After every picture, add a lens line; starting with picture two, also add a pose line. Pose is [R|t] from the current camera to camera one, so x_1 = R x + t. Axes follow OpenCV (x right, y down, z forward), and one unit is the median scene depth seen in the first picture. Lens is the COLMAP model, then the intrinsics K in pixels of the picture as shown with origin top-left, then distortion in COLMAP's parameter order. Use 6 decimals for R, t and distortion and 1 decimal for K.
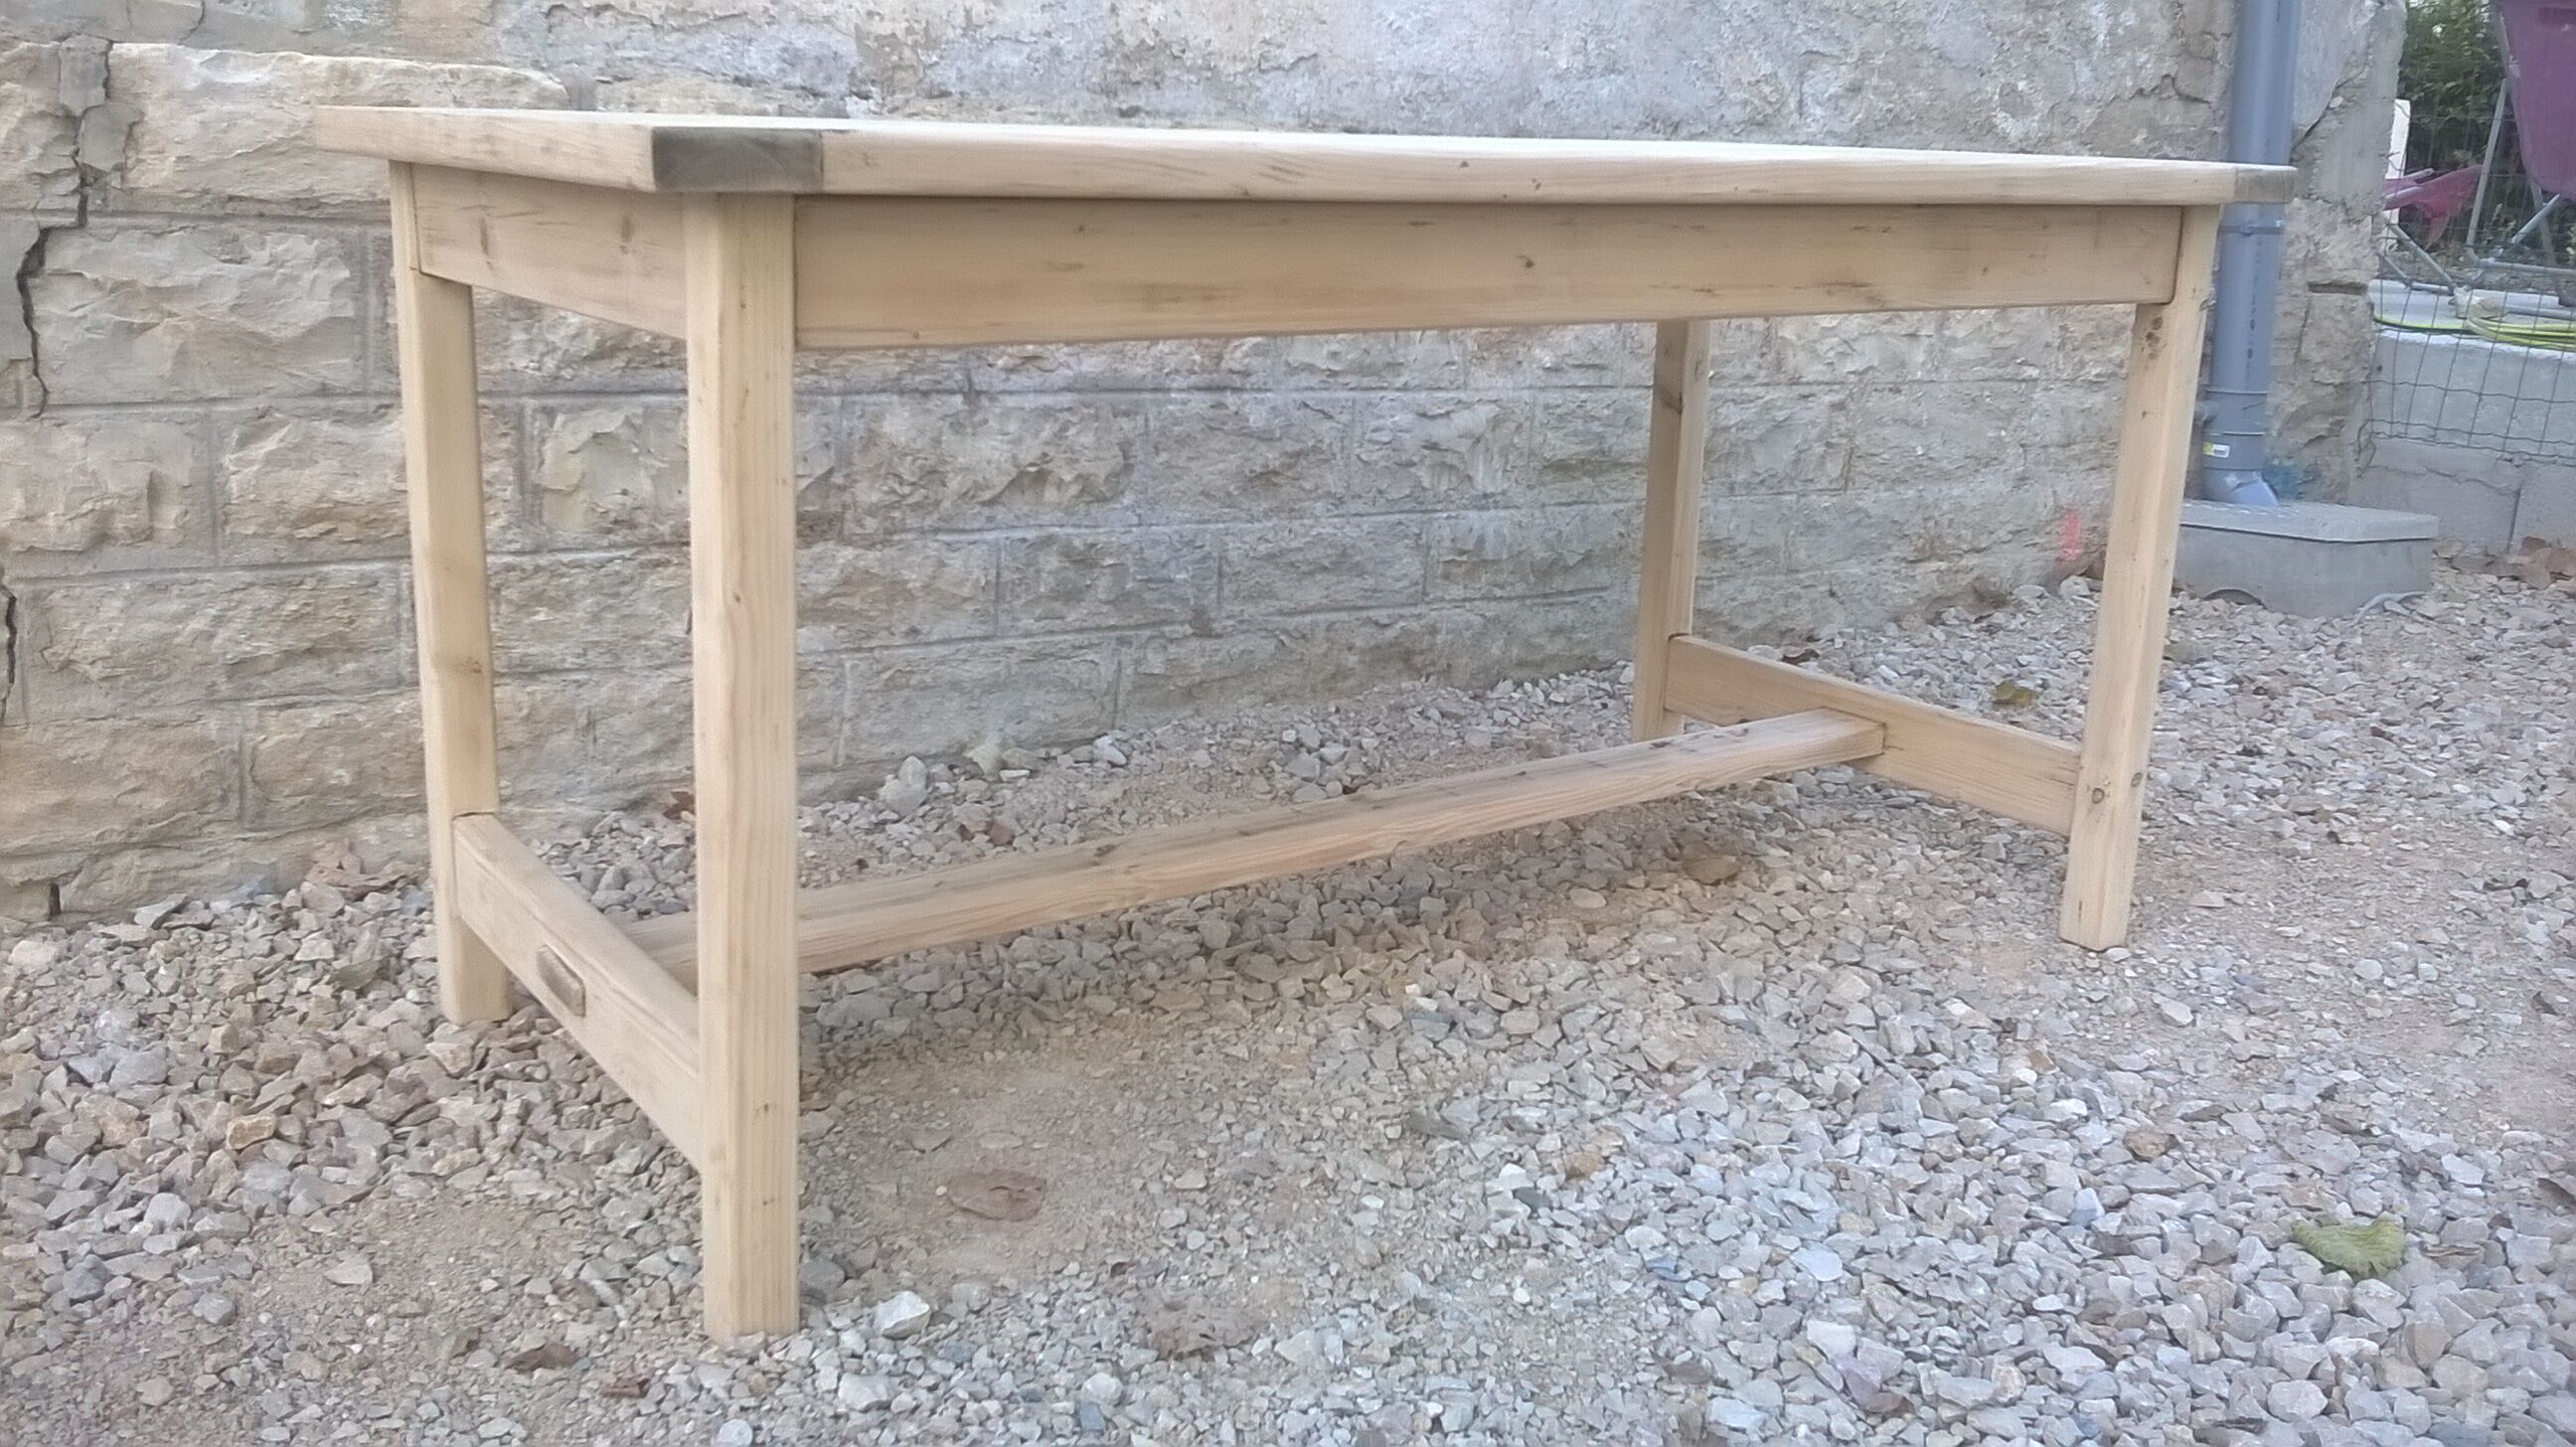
lens RADIAL K [[2258.3, 0, 1283.5], [0, 2258.3, 714.2], [0, 0, 1]] dist [0.040471, -0.174170]
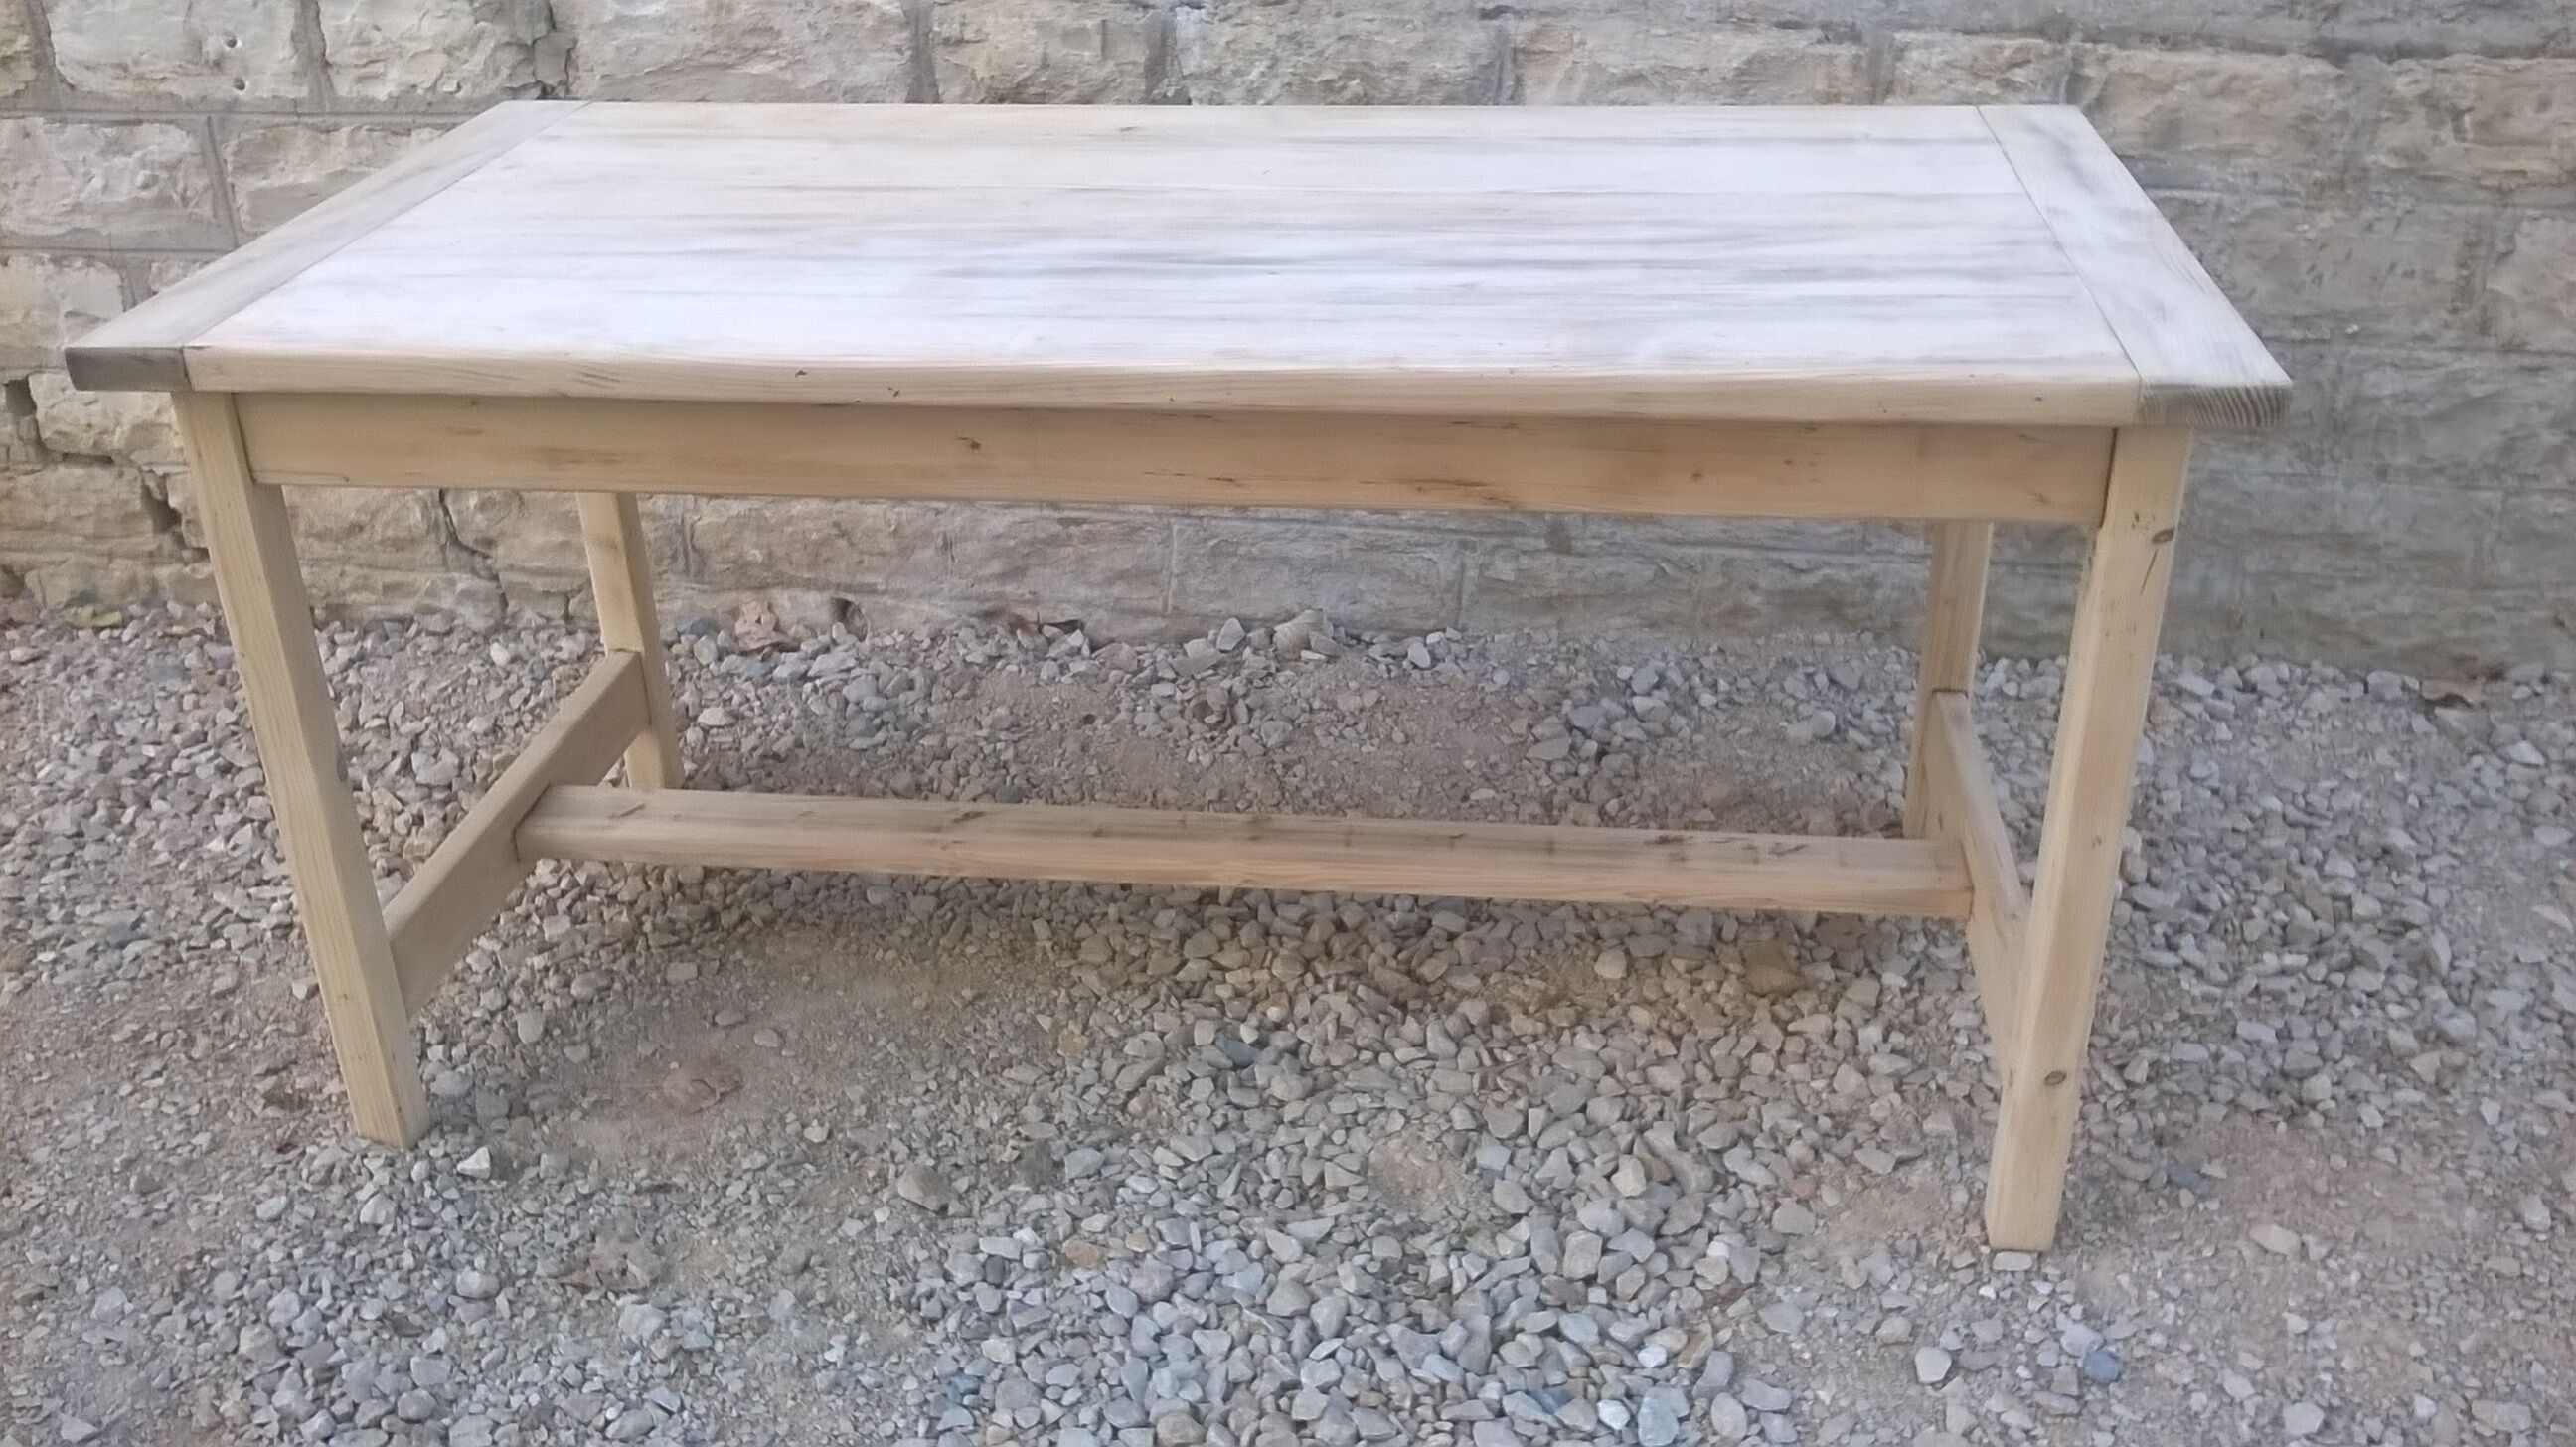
lens RADIAL K [[2258.3, 0, 1304.2], [0, 2258.3, 713.3], [0, 0, 1]] dist [0.040471, -0.174170]
pose [[0.742442, 0.269548, -0.613289, 0.557376], [-0.125836, 0.955297, 0.267530, -0.240474], [0.657986, -0.121451, 0.743172, 0.219251]]
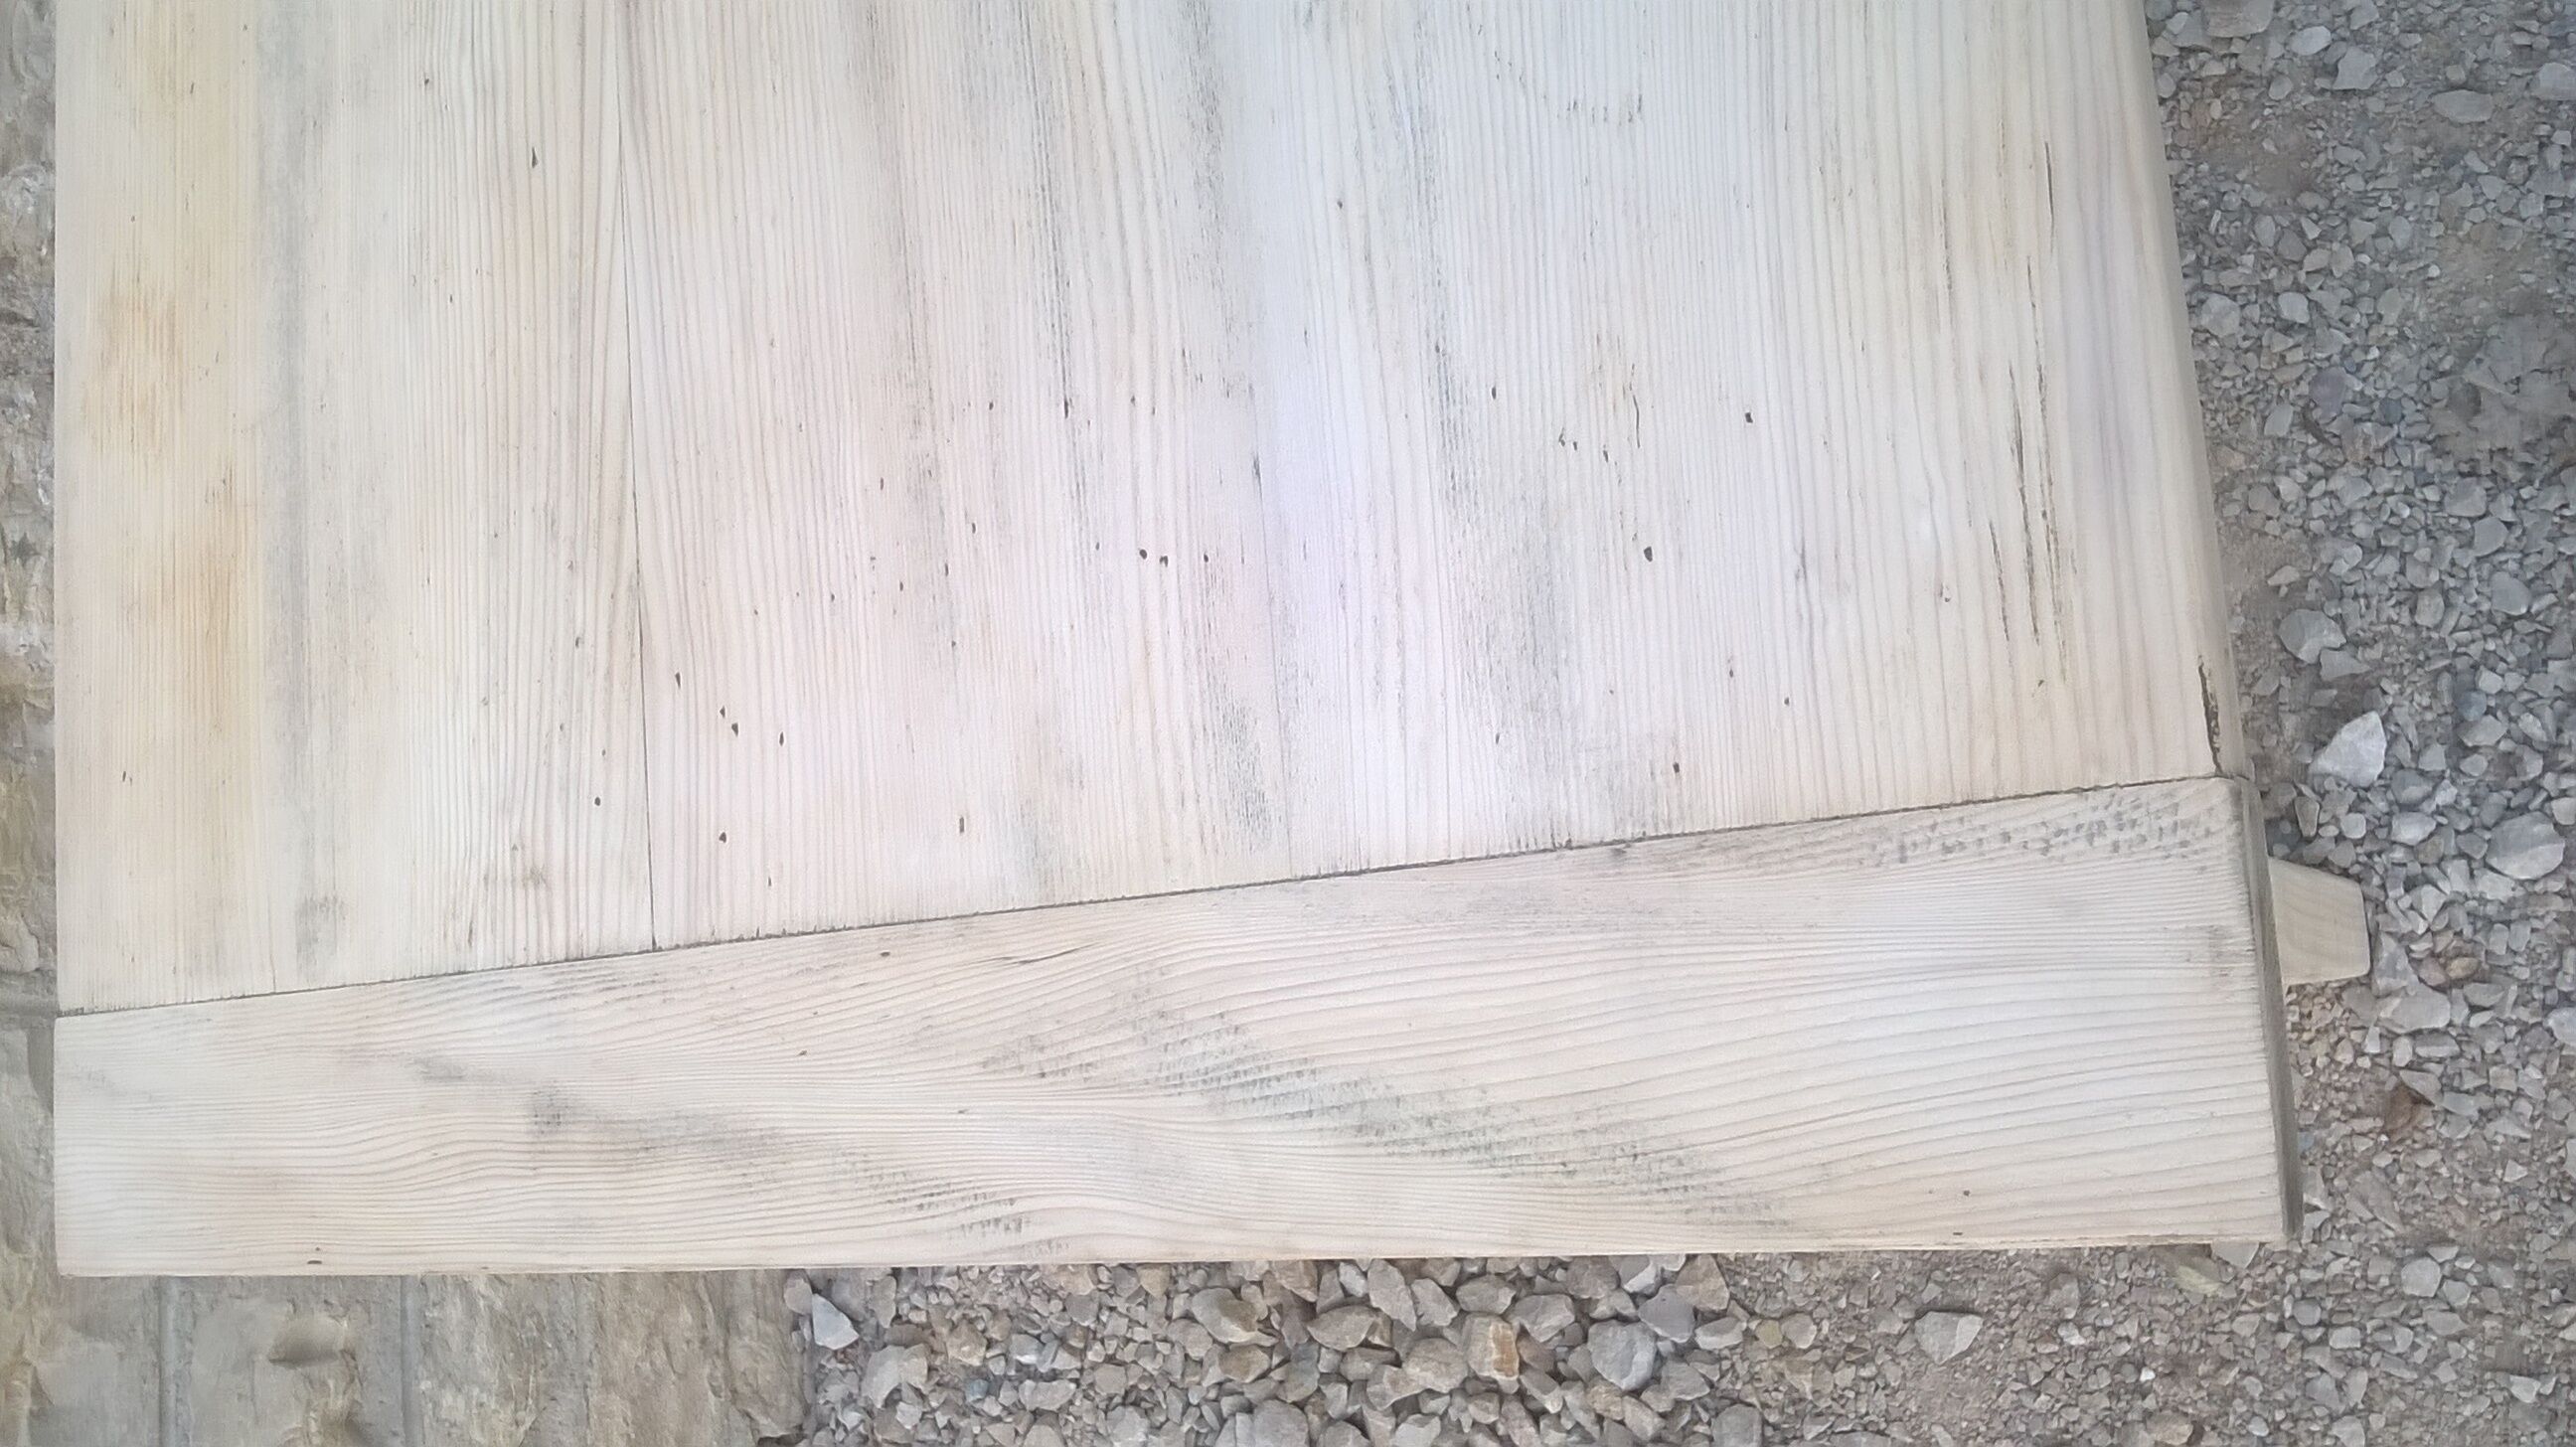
lens RADIAL K [[2258.3, 0, 1307.9], [0, 2258.3, 710.6], [0, 0, 1]] dist [0.040471, -0.174170]
pose [[0.414979, -0.887395, -0.200804, -0.090894], [0.686356, 0.160452, 0.709346, -0.312044], [-0.597251, -0.432187, 0.675653, 0.419142]]
